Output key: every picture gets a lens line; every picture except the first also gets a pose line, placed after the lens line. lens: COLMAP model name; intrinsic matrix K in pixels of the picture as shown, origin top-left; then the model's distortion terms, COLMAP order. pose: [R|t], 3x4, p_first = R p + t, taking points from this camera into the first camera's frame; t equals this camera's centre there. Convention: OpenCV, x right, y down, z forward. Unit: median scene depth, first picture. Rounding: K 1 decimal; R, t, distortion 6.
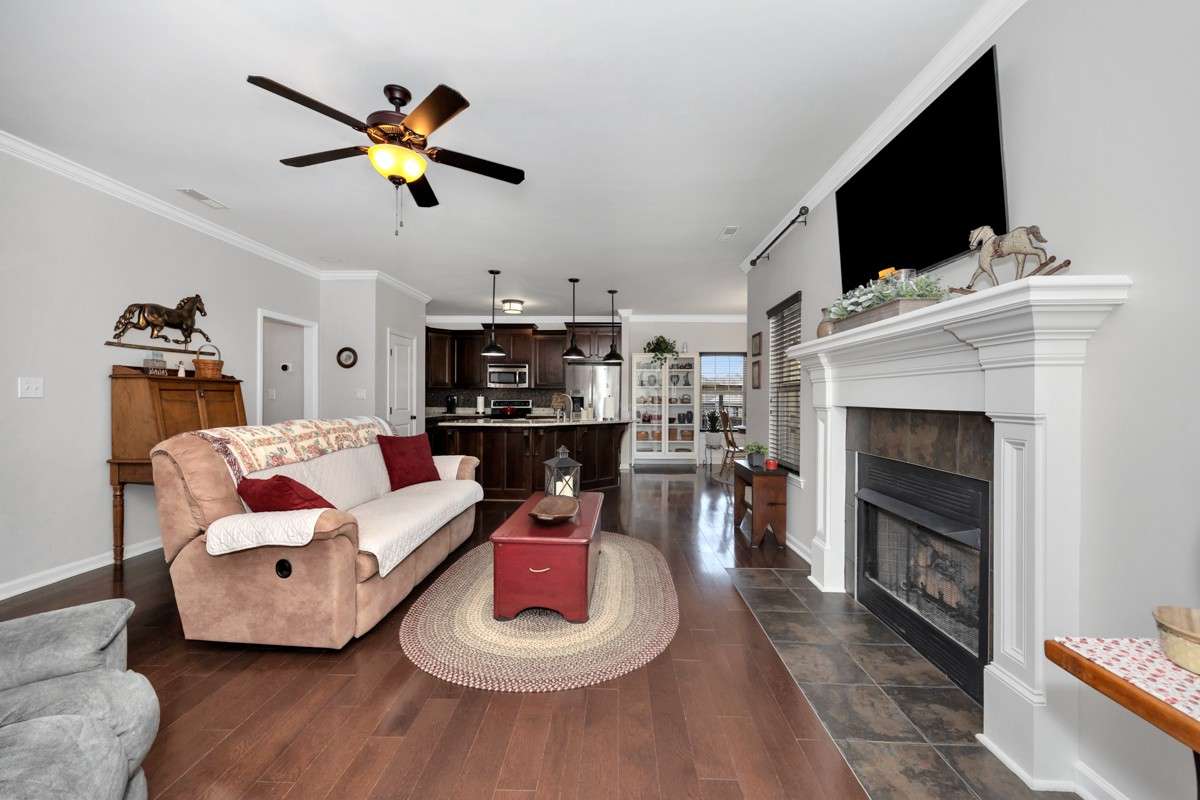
lens RADIAL K [[468.8, 0, 600.0], [0, 468.8, 400.0], [0, 0, 1]] dist [-0.002695, -0.000233]
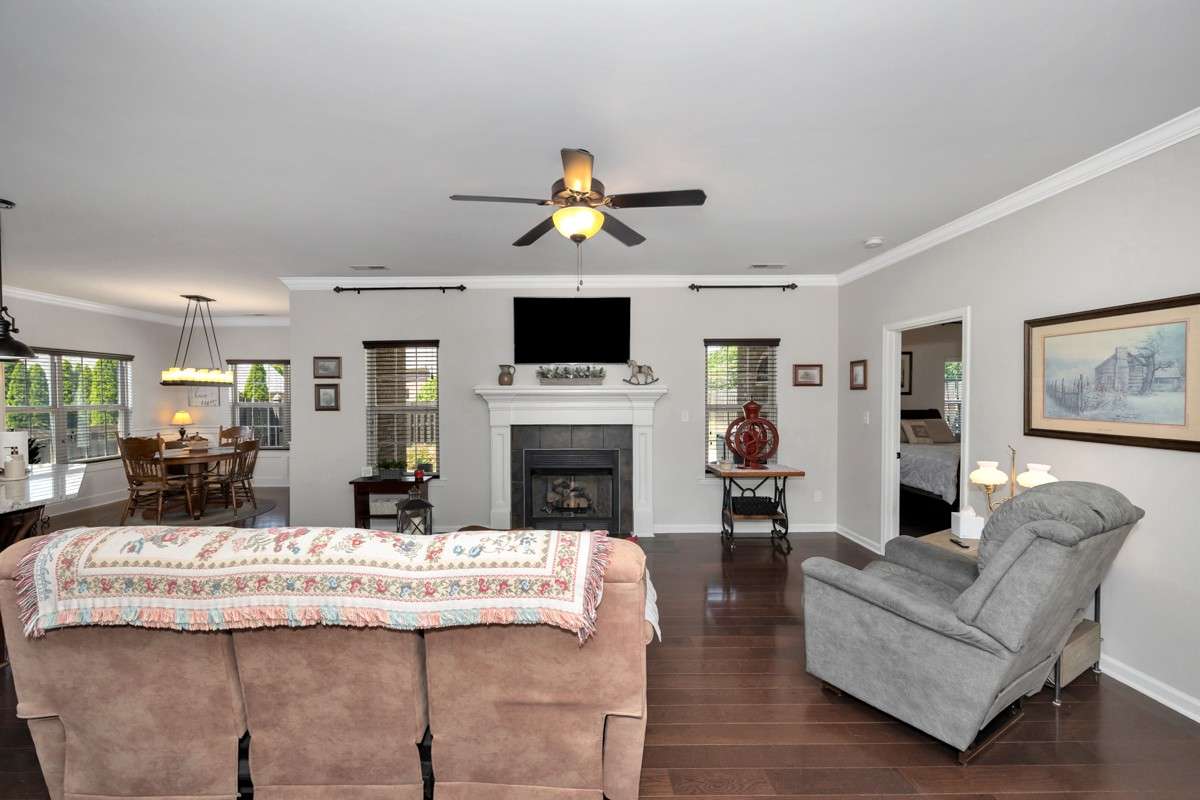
lens RADIAL K [[476.6, 0, 578.9], [0, 476.6, 404.9], [0, 0, 1]] dist [-0.003027, -0.000231]
pose [[-0.046938, -0.024801, 0.998590, -0.930936], [0.007830, 0.999652, 0.025195, -0.075636], [-0.998867, 0.009002, -0.046728, 0.649004]]
